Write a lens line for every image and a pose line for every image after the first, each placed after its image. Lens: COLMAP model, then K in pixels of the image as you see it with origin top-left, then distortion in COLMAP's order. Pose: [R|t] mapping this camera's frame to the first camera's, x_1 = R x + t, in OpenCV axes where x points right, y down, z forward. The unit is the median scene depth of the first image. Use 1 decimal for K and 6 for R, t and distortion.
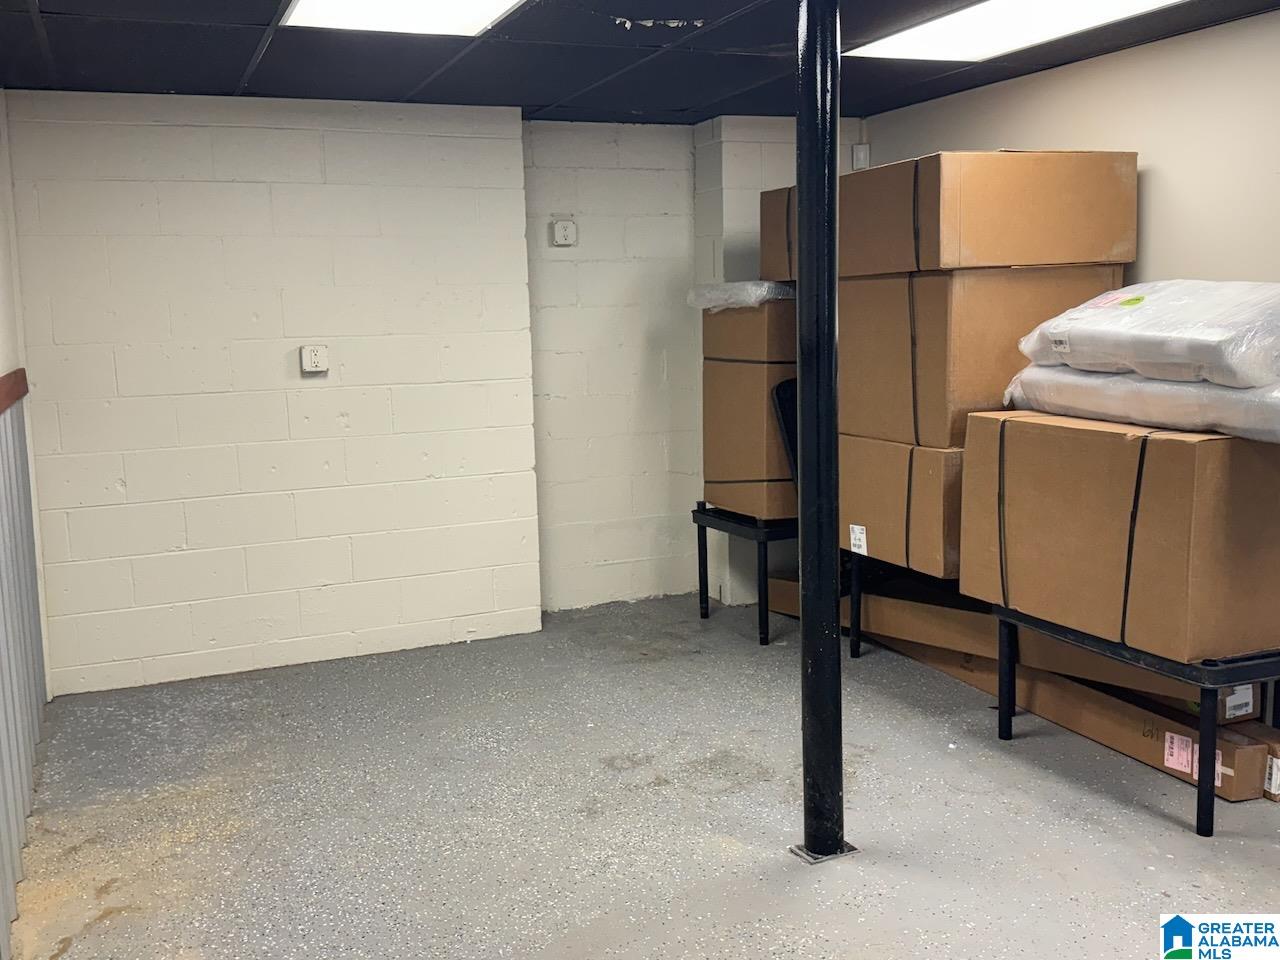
lens RADIAL K [[1256.8, 0, 640.0], [0, 1256.8, 480.0], [0, 0, 1]] dist [0.199370, -0.411874]
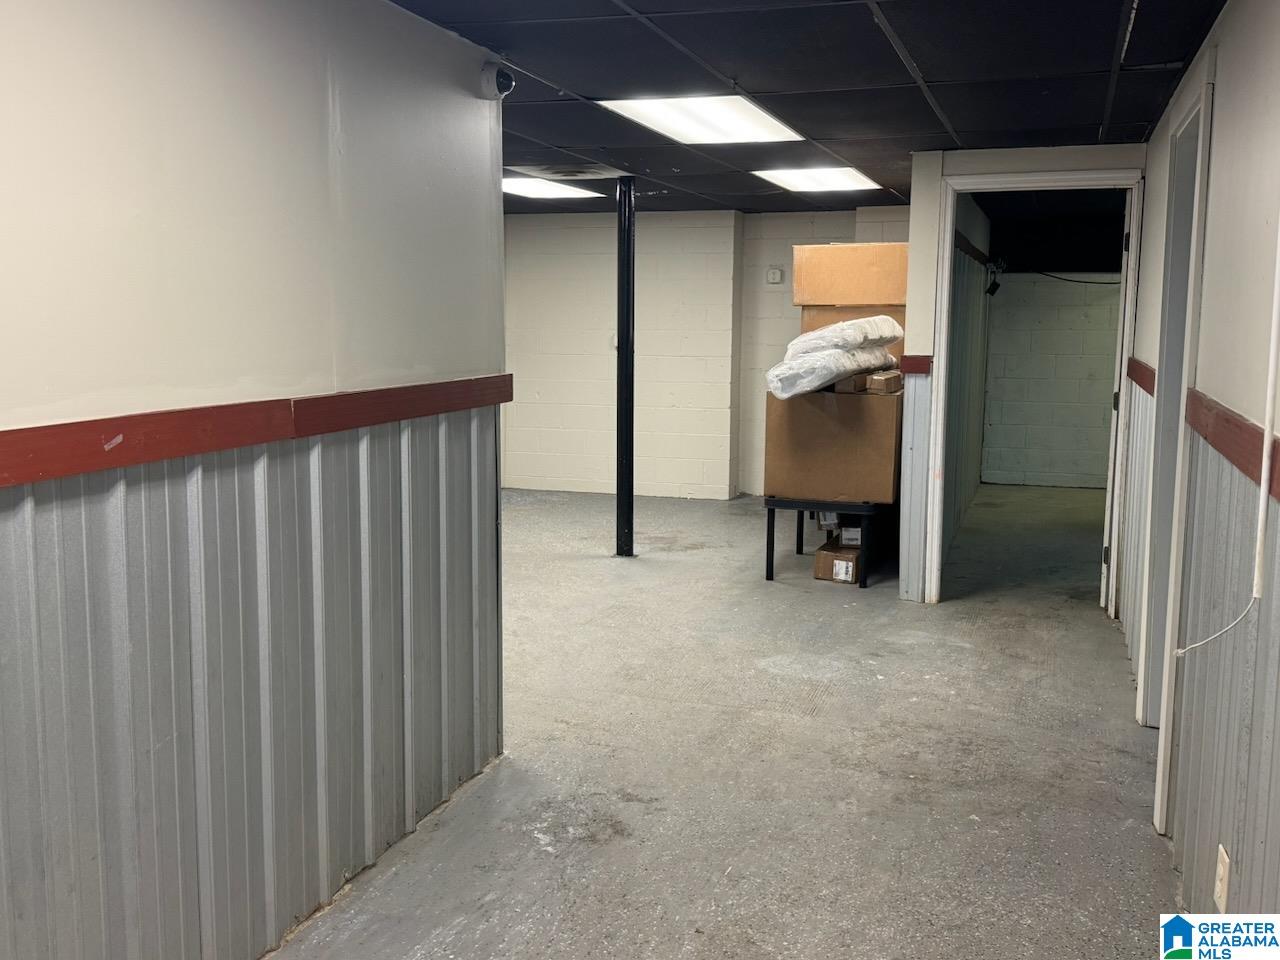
lens RADIAL K [[1256.8, 0, 640.0], [0, 1256.8, 480.0], [0, 0, 1]] dist [0.199370, -0.411874]
pose [[0.752091, 0.119553, -0.648125, 1.433486], [-0.120161, 0.991800, 0.043511, 0.043737], [0.648013, 0.045155, 0.760290, -0.639560]]
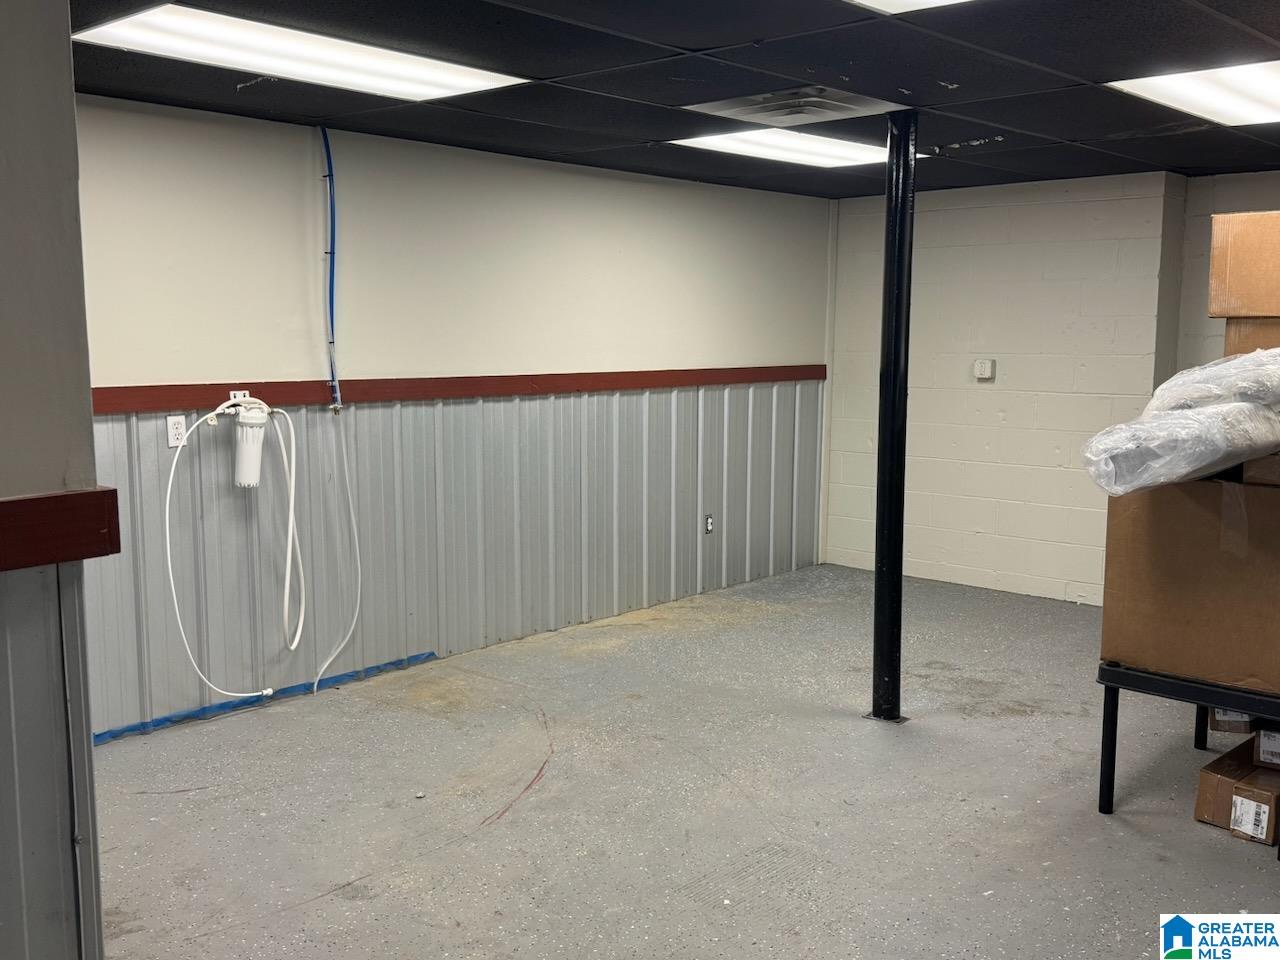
lens RADIAL K [[1256.8, 0, 640.0], [0, 1256.8, 480.0], [0, 0, 1]] dist [0.199370, -0.411874]
pose [[0.426829, 0.139387, -0.893526, 1.128486], [-0.141281, 0.986196, 0.086354, -0.055915], [0.893228, 0.089379, 0.440629, 0.074249]]
